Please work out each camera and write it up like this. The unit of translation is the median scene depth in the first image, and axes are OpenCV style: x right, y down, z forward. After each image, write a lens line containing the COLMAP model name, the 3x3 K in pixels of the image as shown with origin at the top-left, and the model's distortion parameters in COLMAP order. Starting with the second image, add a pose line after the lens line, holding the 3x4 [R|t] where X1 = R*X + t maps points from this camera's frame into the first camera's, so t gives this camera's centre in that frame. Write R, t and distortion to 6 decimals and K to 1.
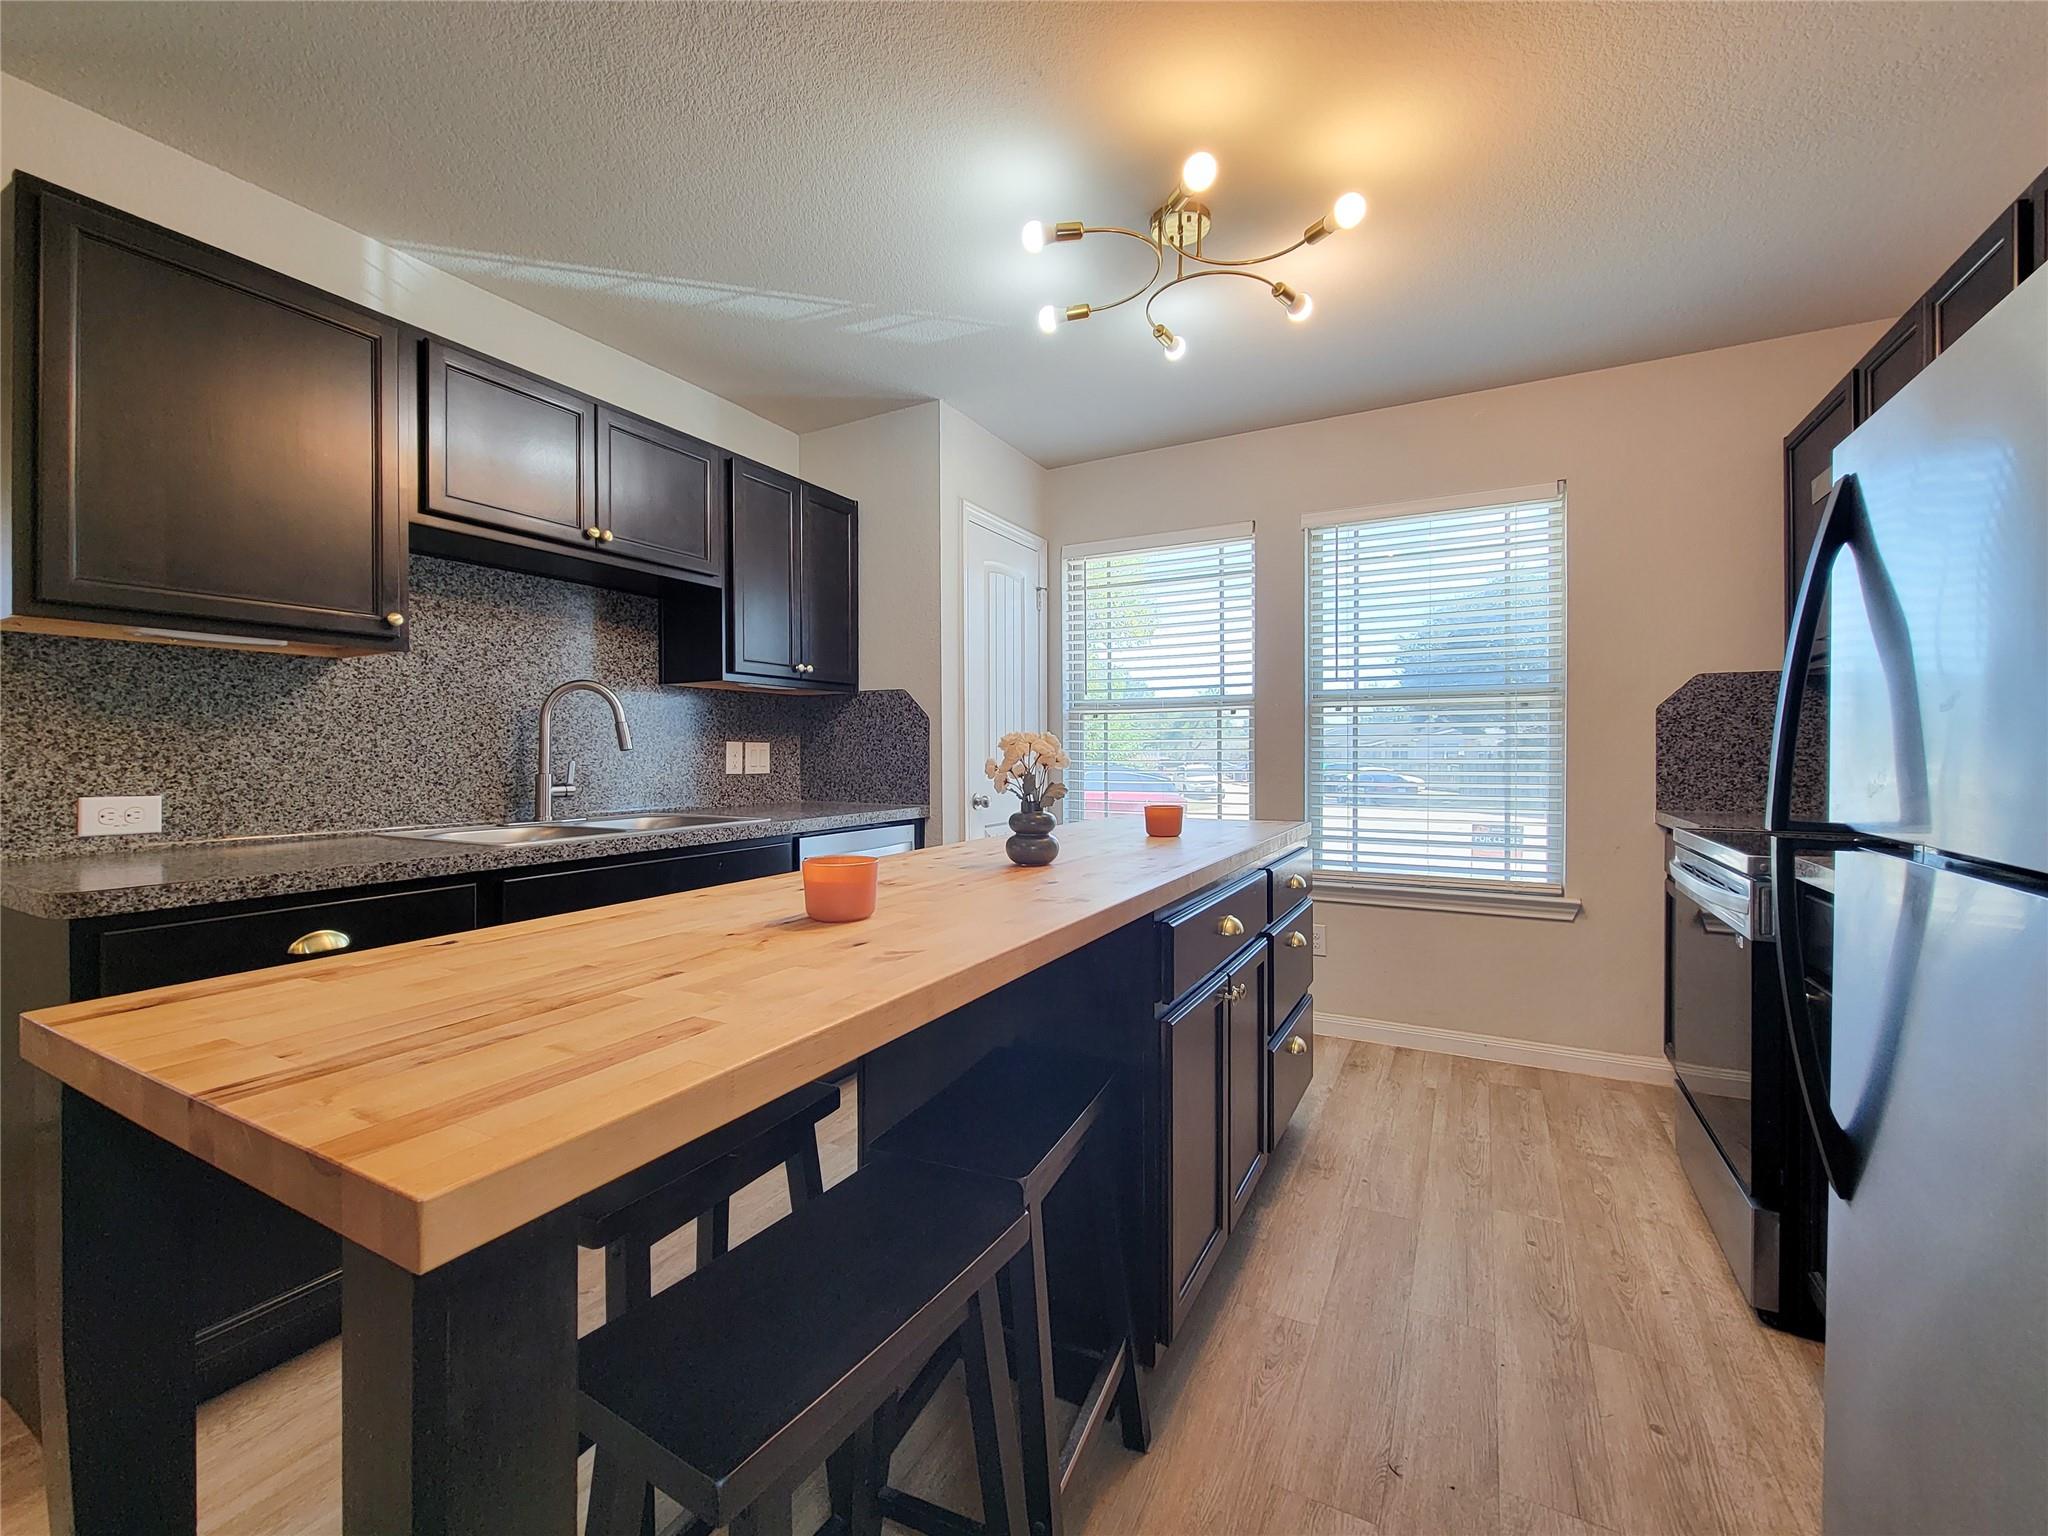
lens RADIAL K [[845.8, 0, 1004.7], [0, 845.8, 757.2], [0, 0, 1]] dist [0.006076, -0.003806]
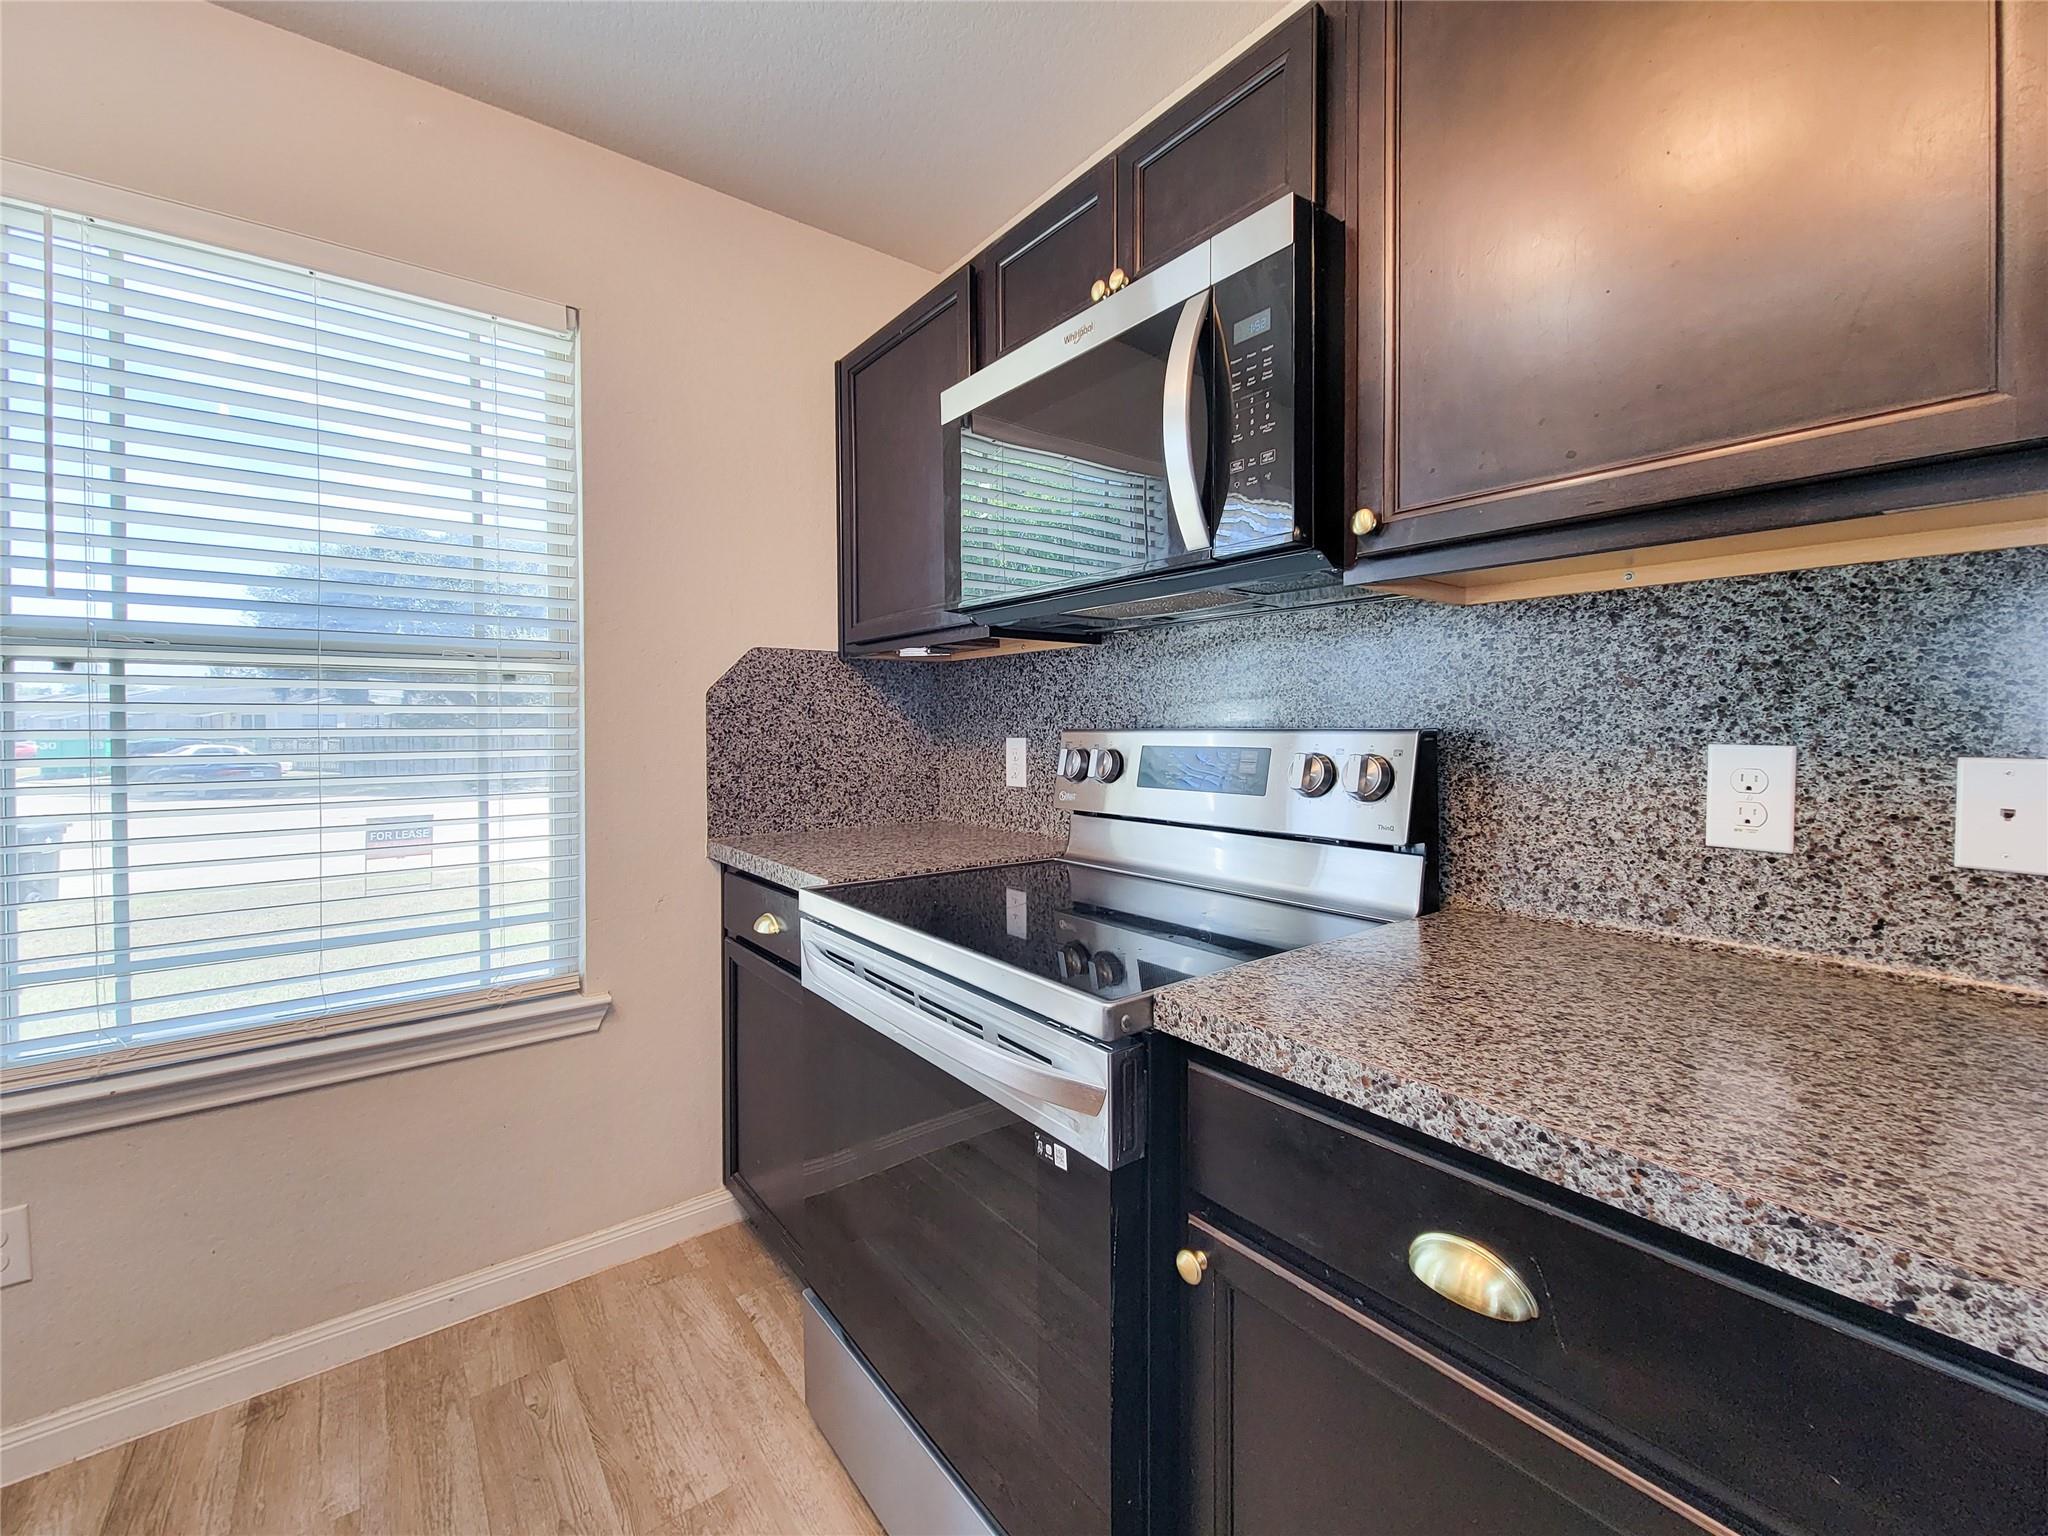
lens RADIAL K [[845.8, 0, 1045.5], [0, 845.8, 740.9], [0, 0, 1]] dist [0.006076, -0.003806]
pose [[0.369579, -0.019442, 0.928996, 0.268874], [0.005108, 0.999808, 0.018892, -0.034384], [-0.929185, -0.002237, 0.369607, 0.570486]]
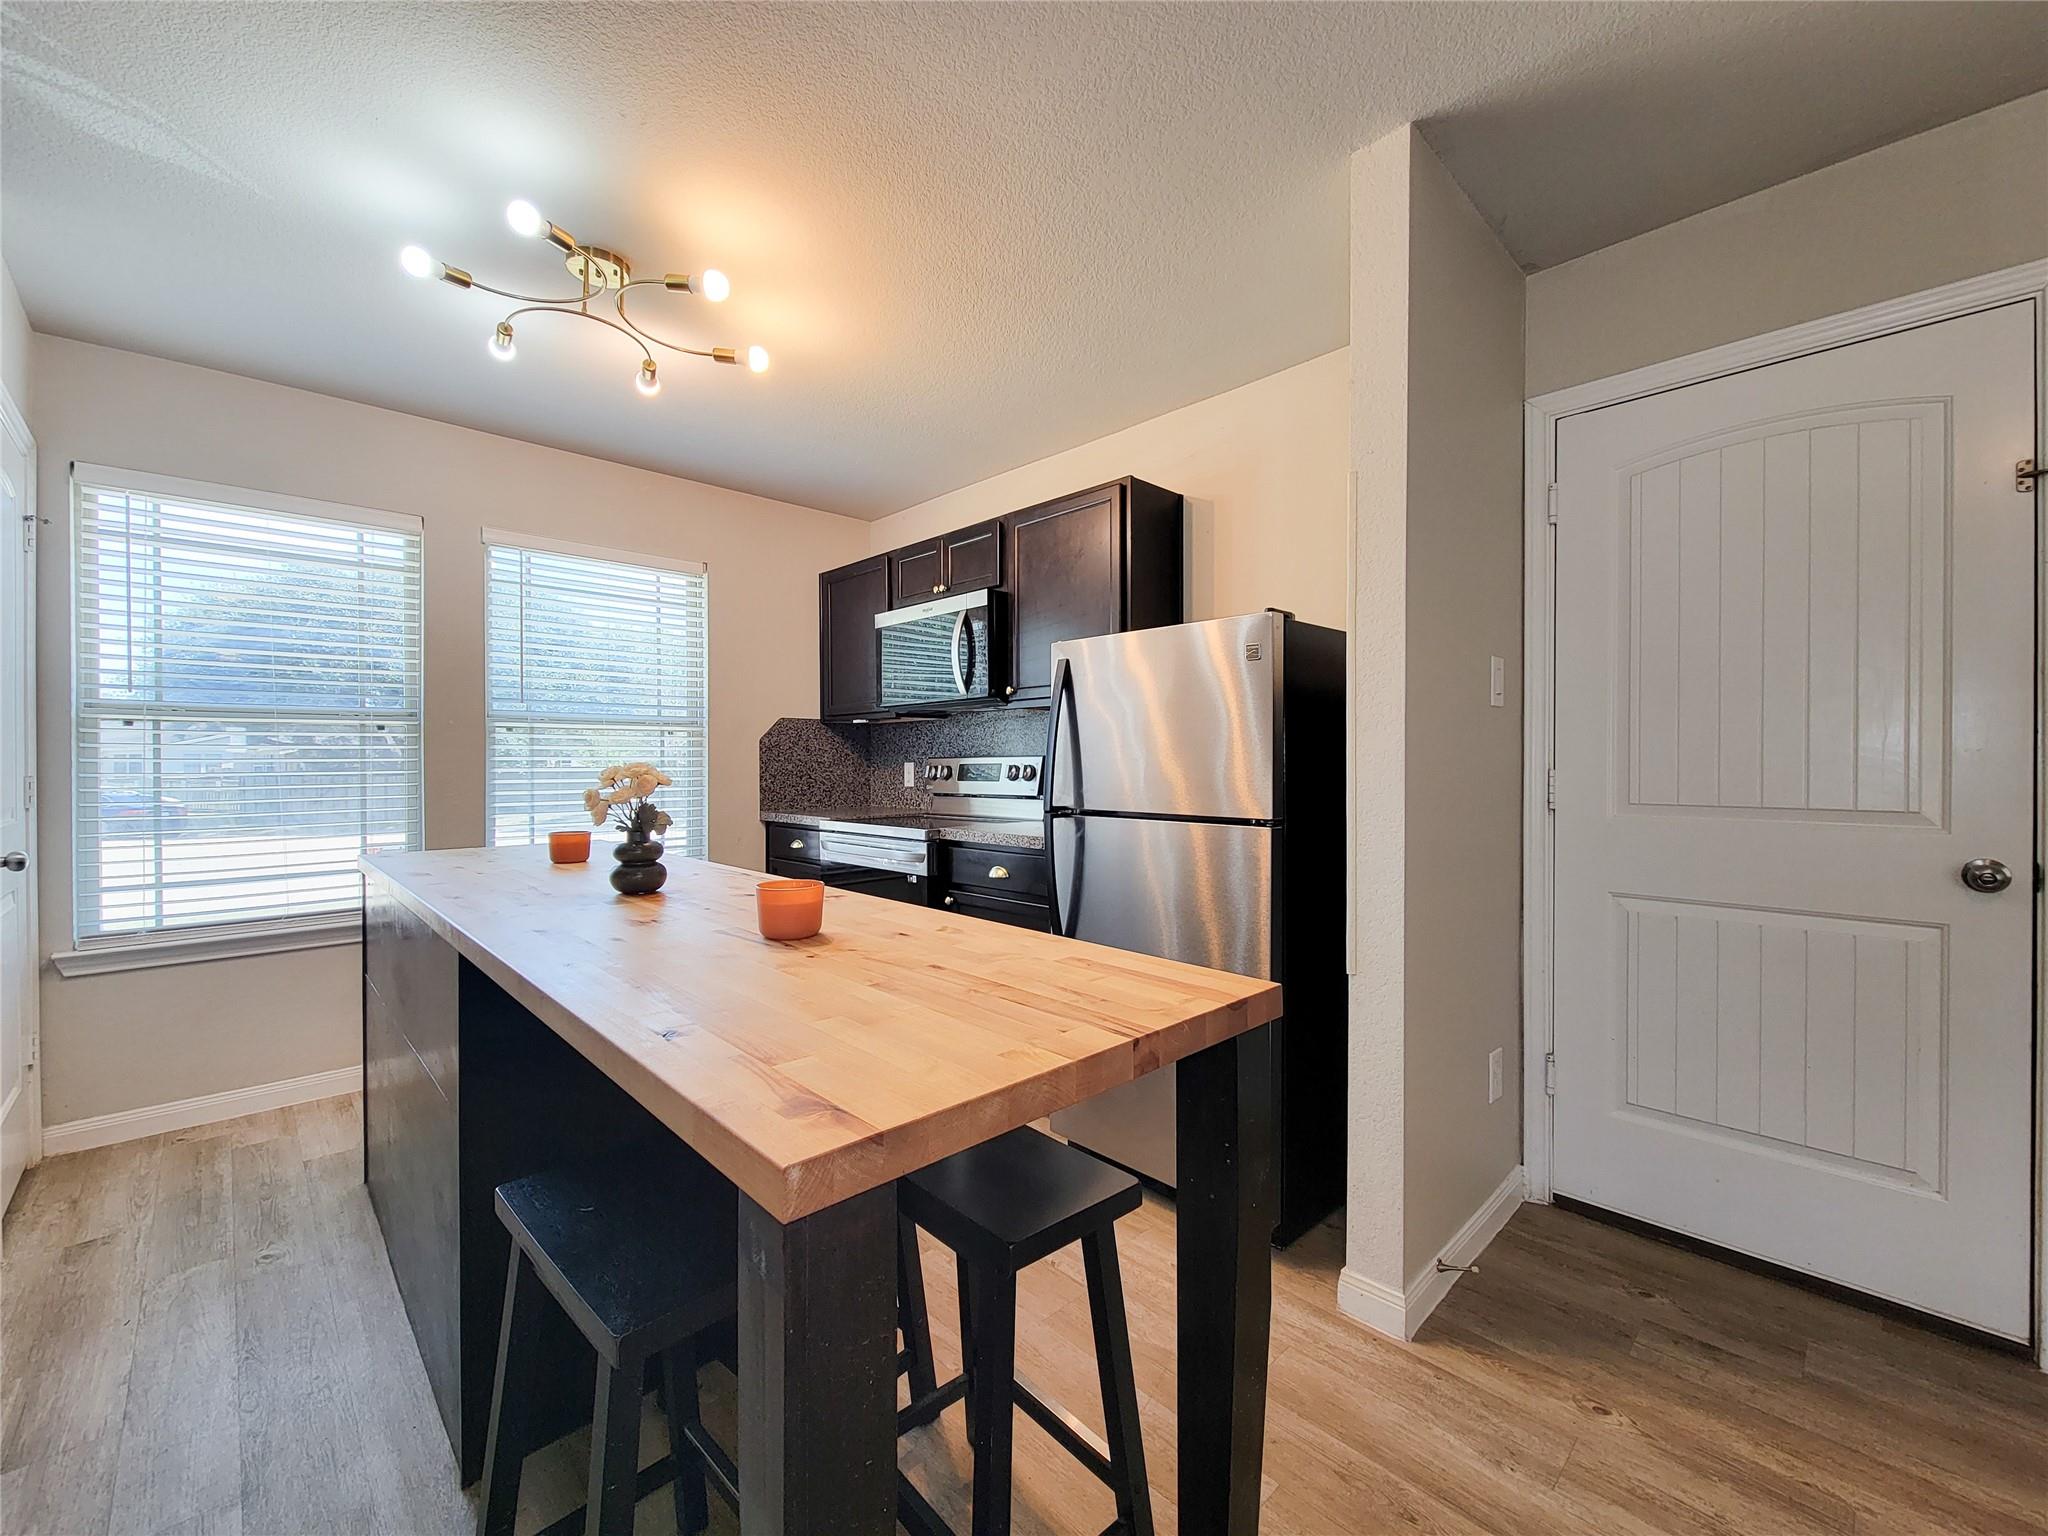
lens RADIAL K [[845.8, 0, 1031.8], [0, 845.8, 766.7], [0, 0, 1]] dist [0.006076, -0.003806]
pose [[0.291448, -0.005065, 0.956573, -0.539269], [0.006674, 0.999972, 0.003261, -0.016854], [-0.956563, 0.005433, 0.291474, 0.166033]]
